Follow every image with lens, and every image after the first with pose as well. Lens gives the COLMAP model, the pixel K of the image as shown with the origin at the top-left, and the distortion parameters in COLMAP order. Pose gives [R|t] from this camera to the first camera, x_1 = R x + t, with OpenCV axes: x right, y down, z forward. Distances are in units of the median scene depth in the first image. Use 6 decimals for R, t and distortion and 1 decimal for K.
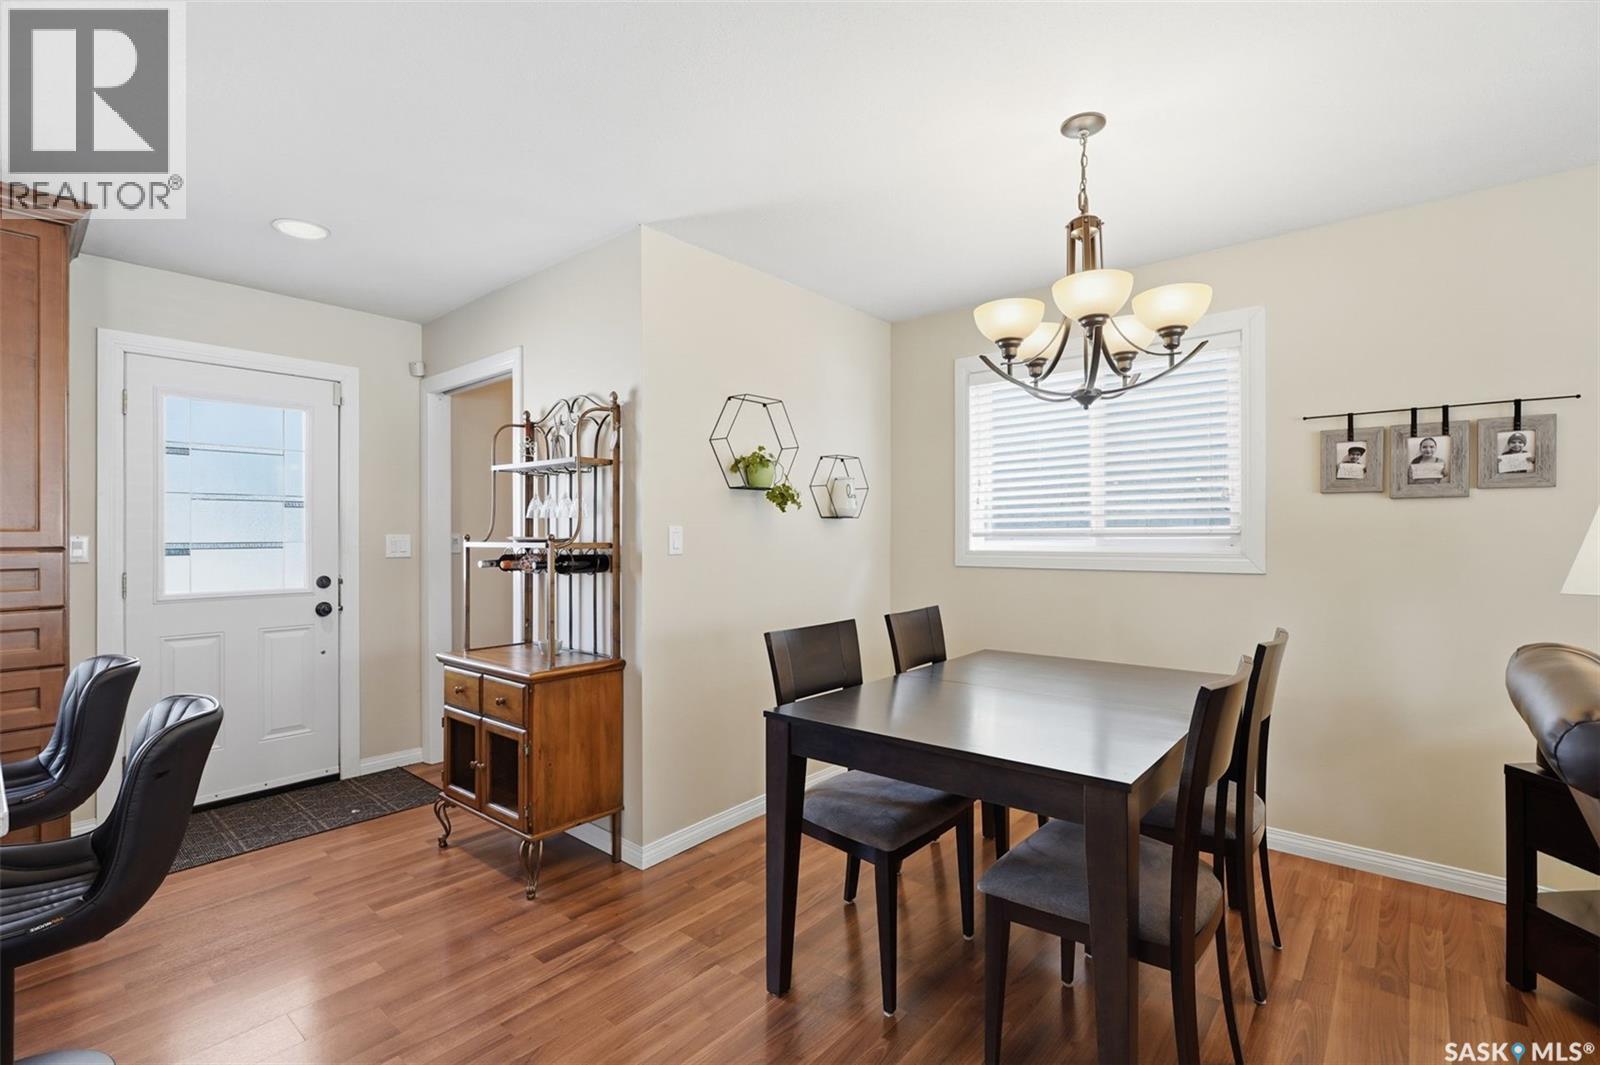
lens RADIAL K [[719.4, 0, 806.5], [0, 719.4, 532.1], [0, 0, 1]] dist [-0.002036, 0.000460]
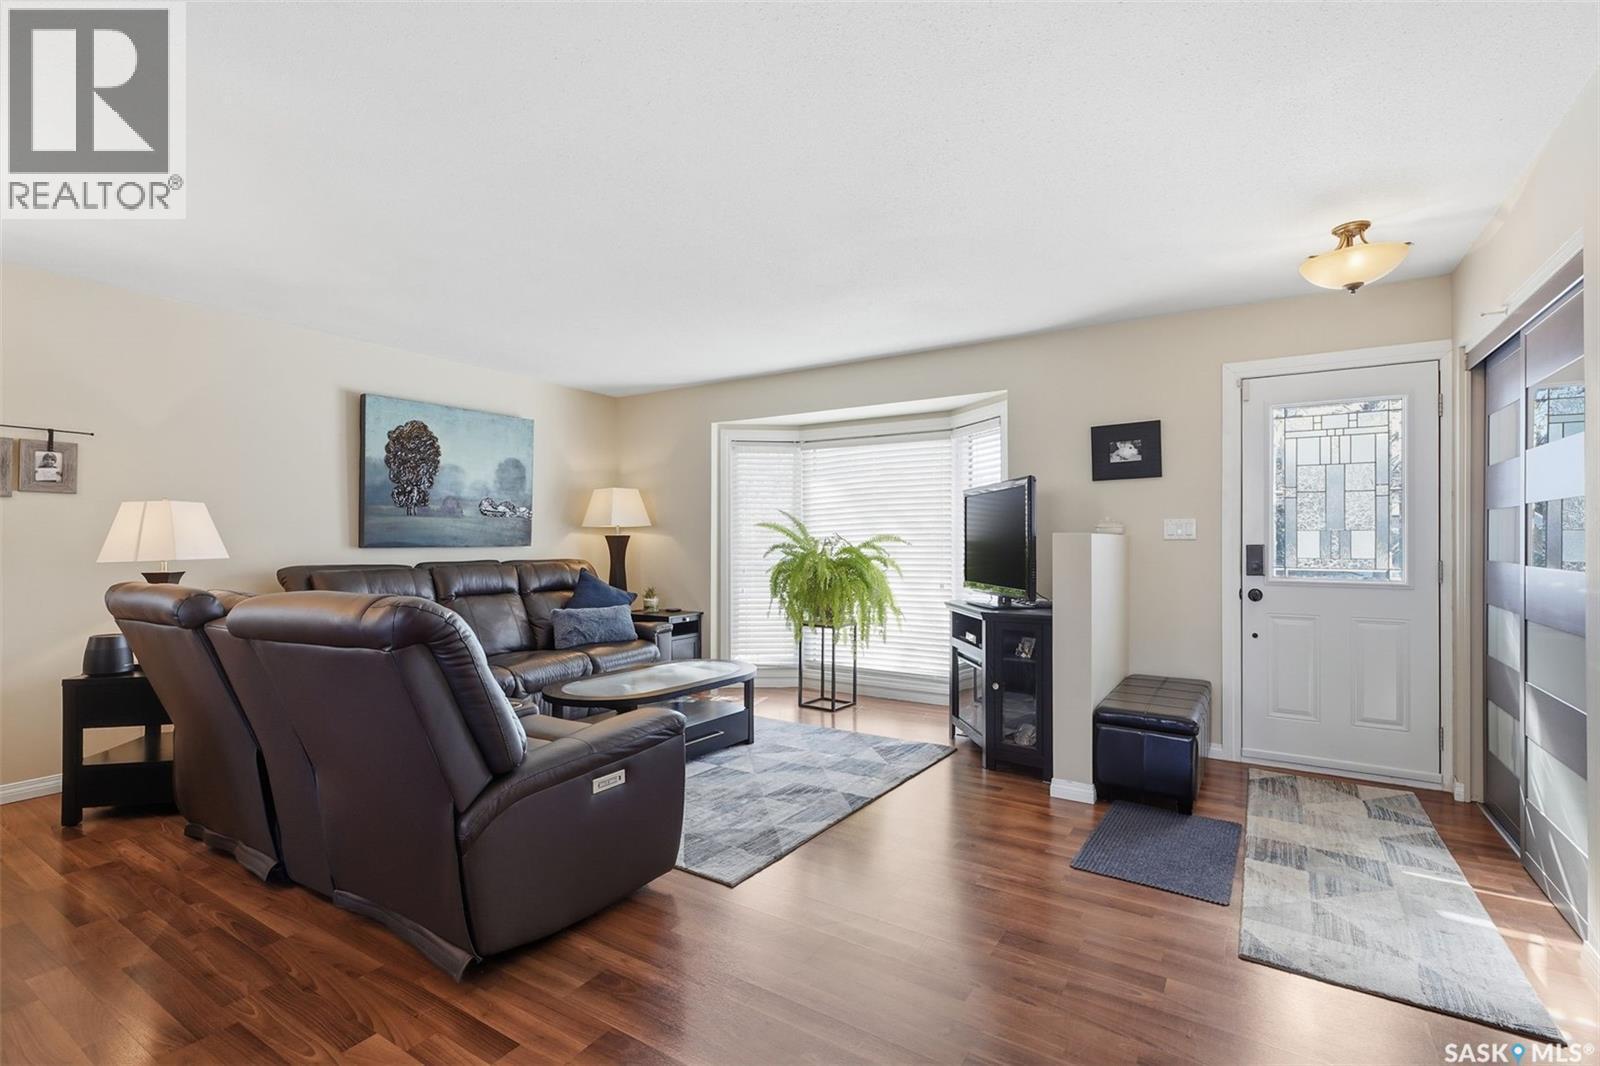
lens RADIAL K [[716.8, 0, 824.9], [0, 716.8, 532.5], [0, 0, 1]] dist [-0.002684, -0.000253]
pose [[-0.148915, 0.013539, 0.988757, -0.498465], [-0.001607, 0.999902, -0.013934, 0.026818], [-0.988849, -0.003664, -0.148878, -0.231394]]
